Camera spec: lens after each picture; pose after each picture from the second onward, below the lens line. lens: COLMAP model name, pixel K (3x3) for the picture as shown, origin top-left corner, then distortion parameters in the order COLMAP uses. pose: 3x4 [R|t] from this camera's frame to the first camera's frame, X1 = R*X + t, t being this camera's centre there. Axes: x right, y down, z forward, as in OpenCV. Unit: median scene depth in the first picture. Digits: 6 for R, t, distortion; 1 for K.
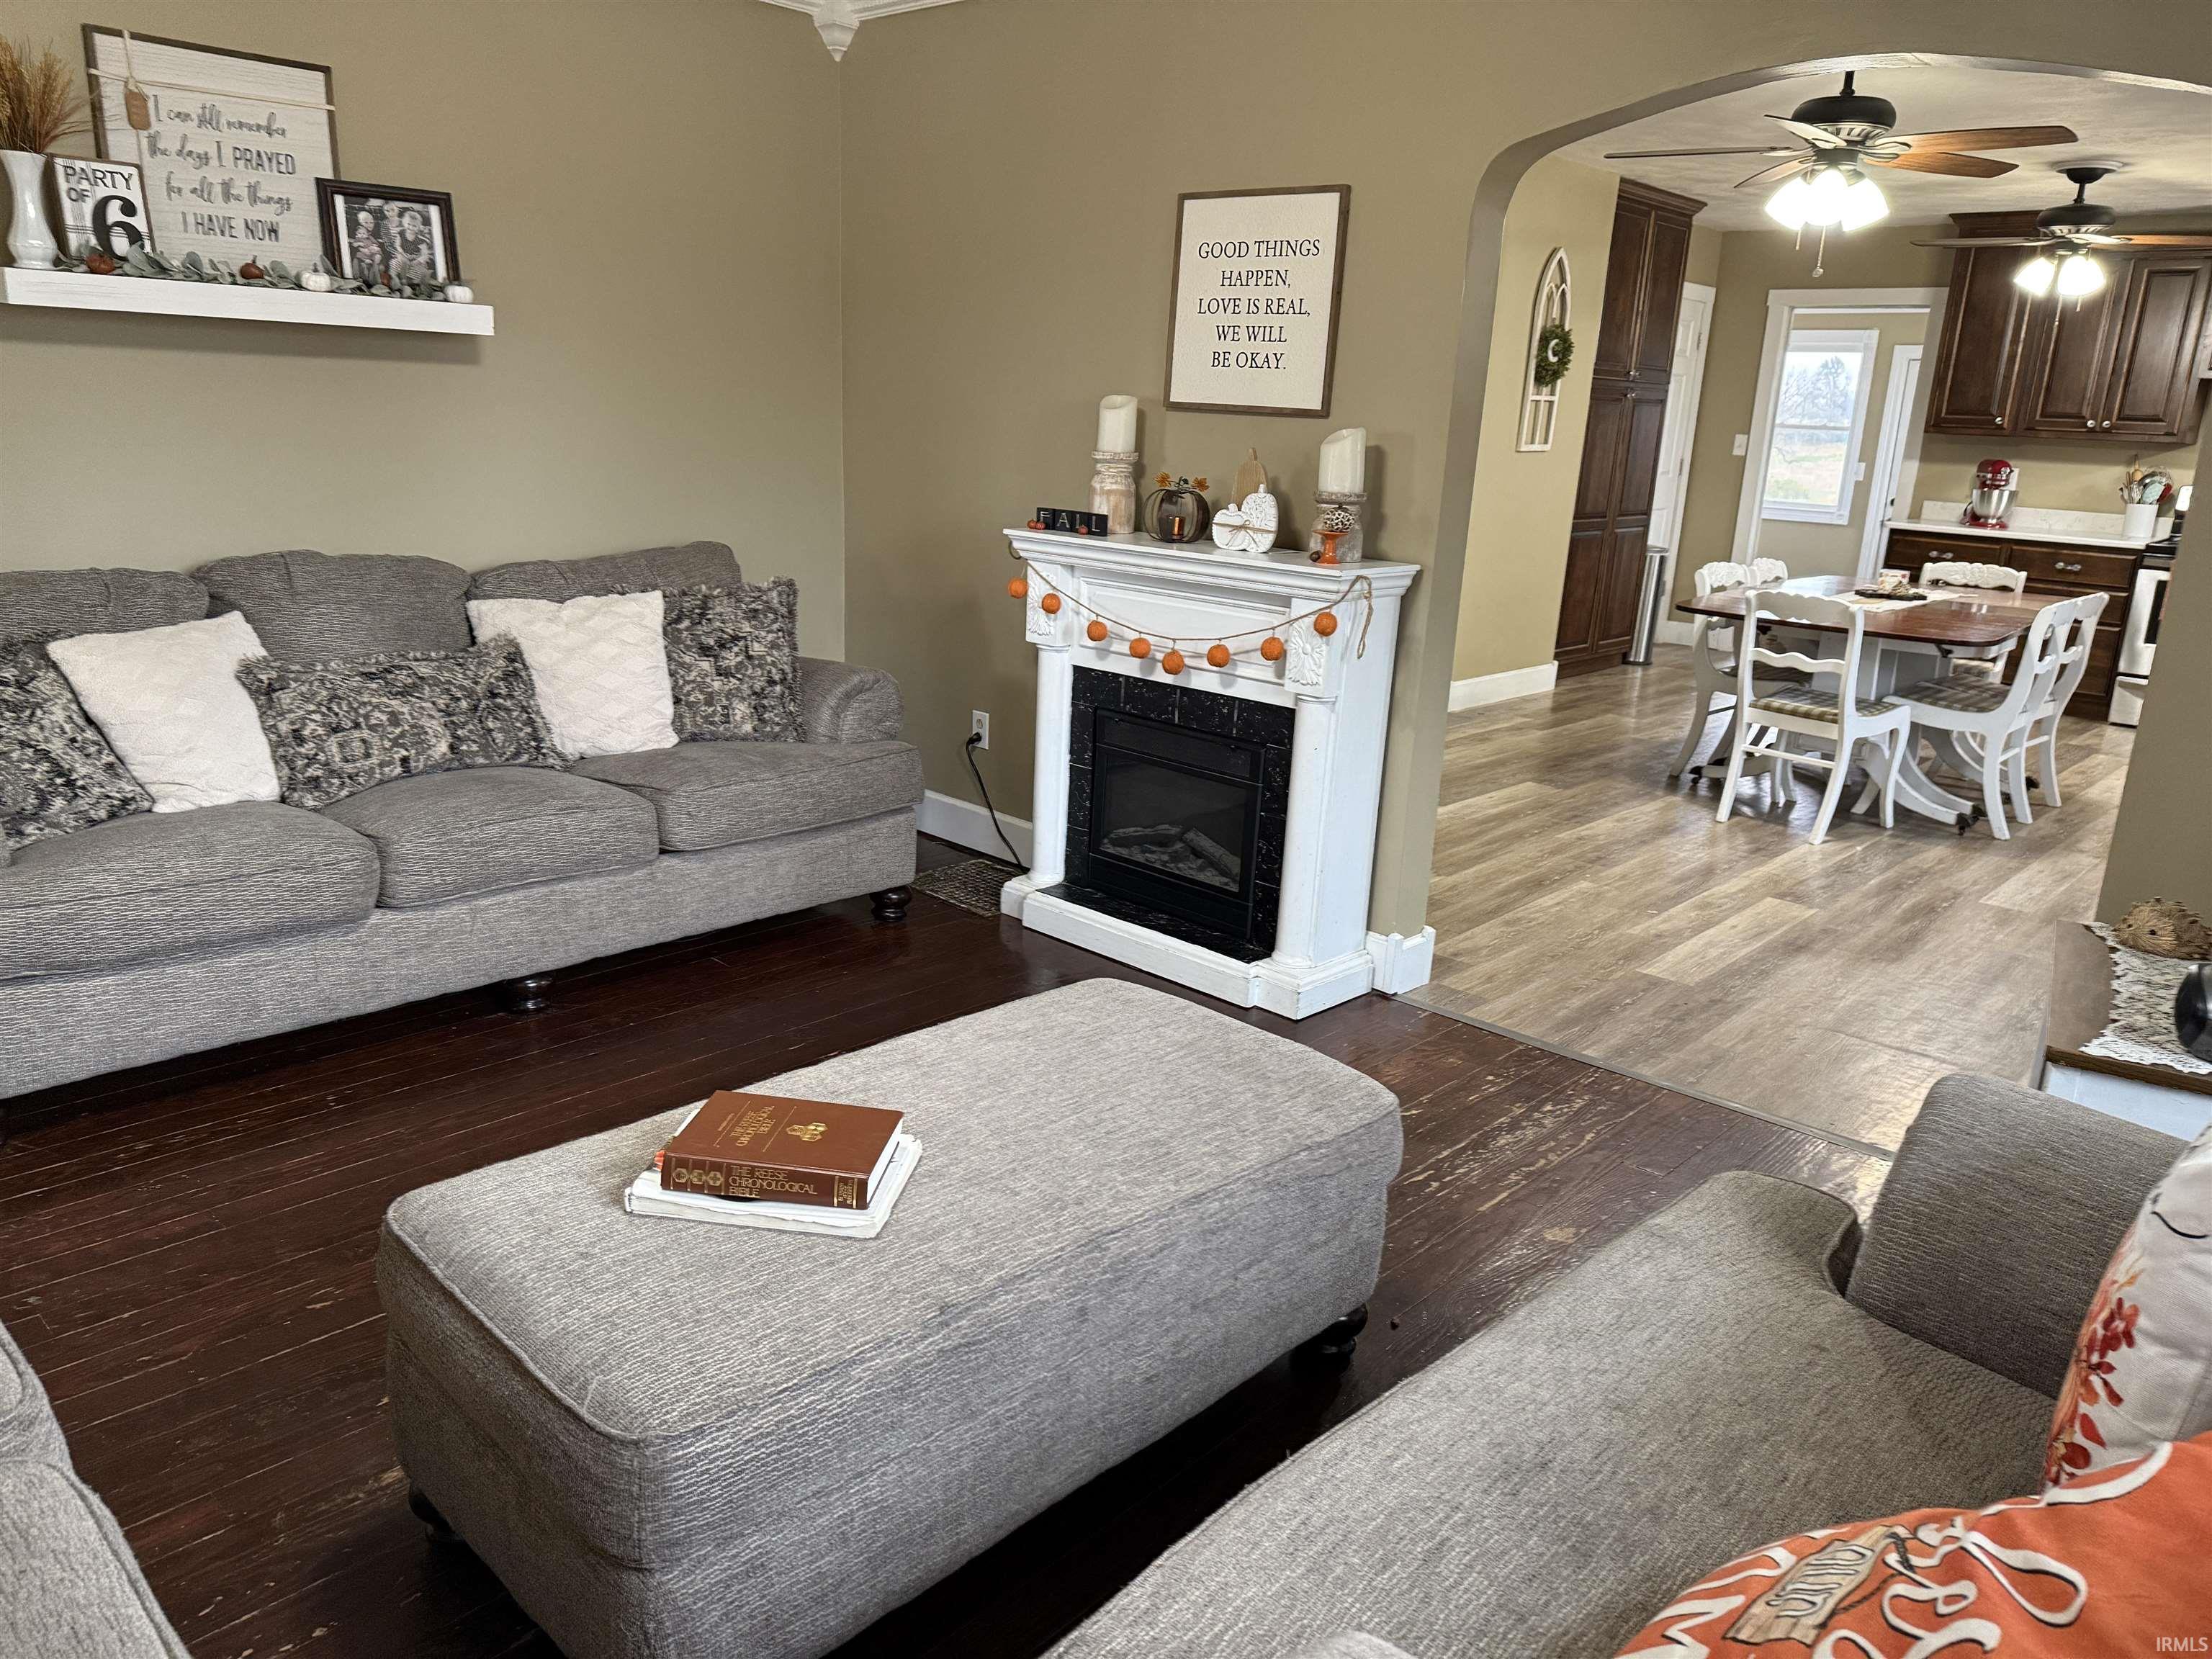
lens RADIAL K [[1542.9, 0, 1093.6], [0, 1542.9, 843.4], [0, 0, 1]] dist [0.040797, -0.036968]
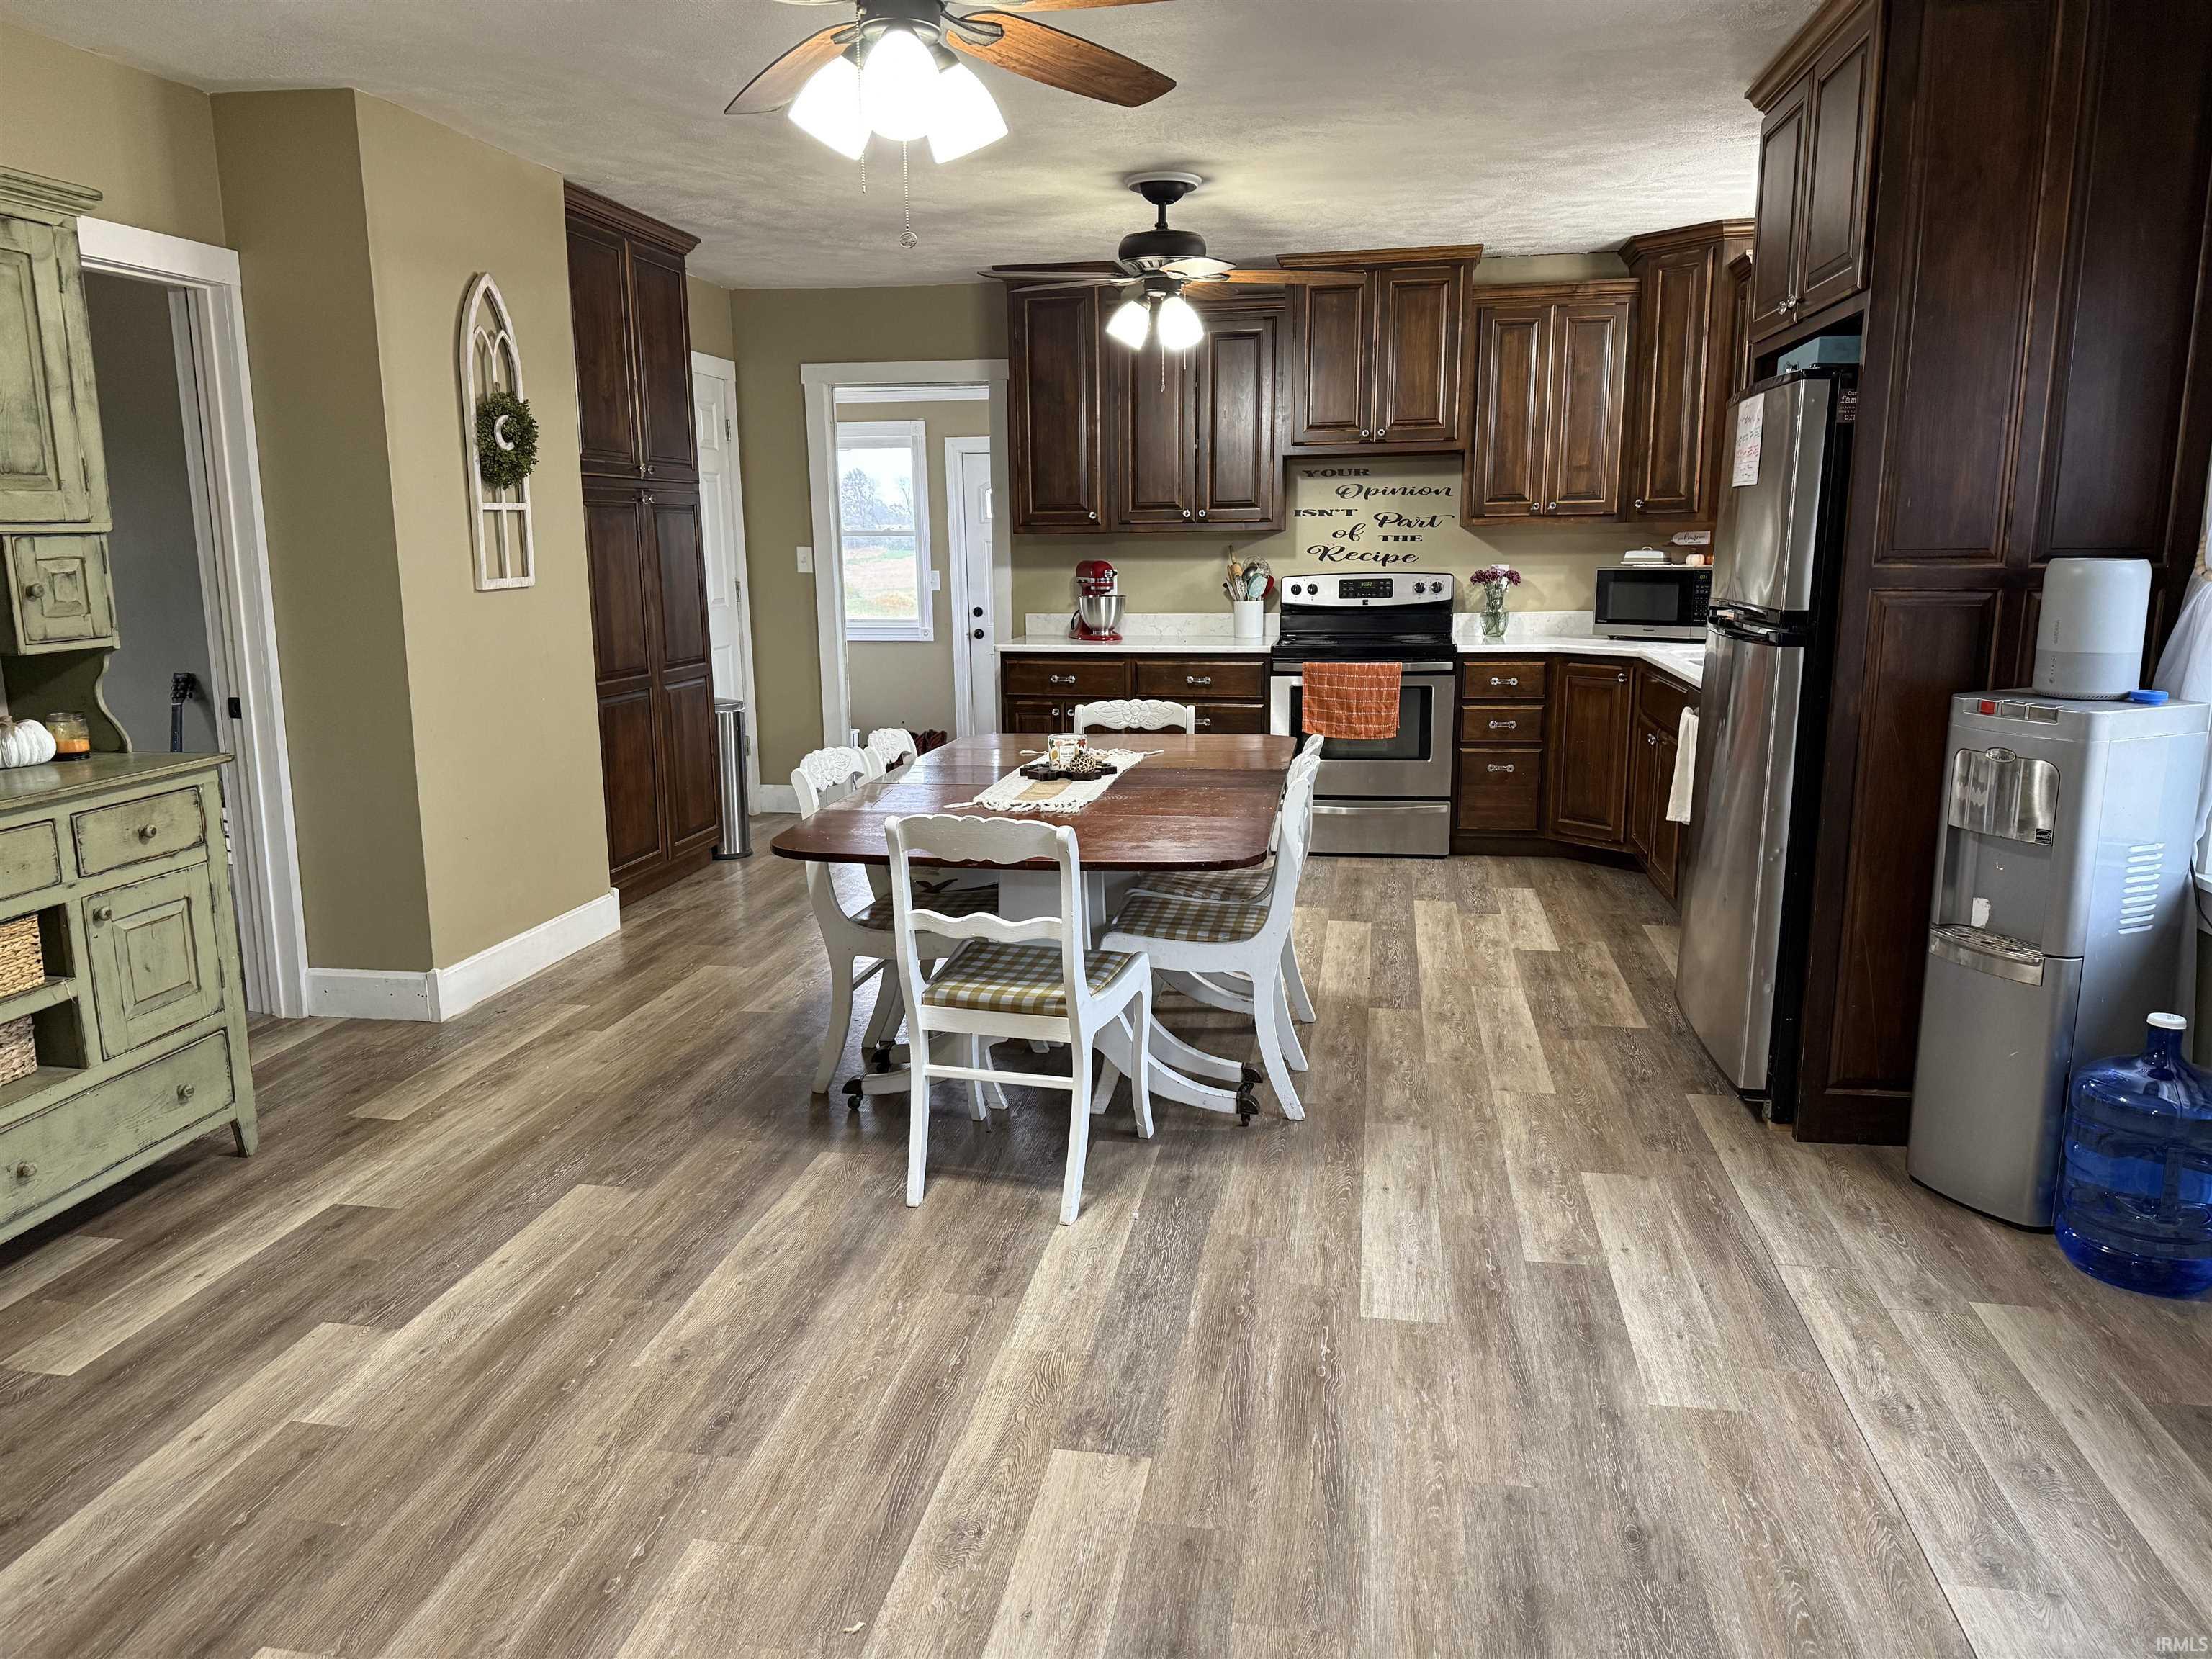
lens RADIAL K [[1542.9, 0, 1098.9], [0, 1542.9, 842.1], [0, 0, 1]] dist [0.040797, -0.036968]
pose [[0.836693, -0.157124, 0.524649, 0.150722], [0.194590, 0.980744, -0.016609, -0.103496], [-0.511937, 0.115988, 0.851156, 0.383799]]
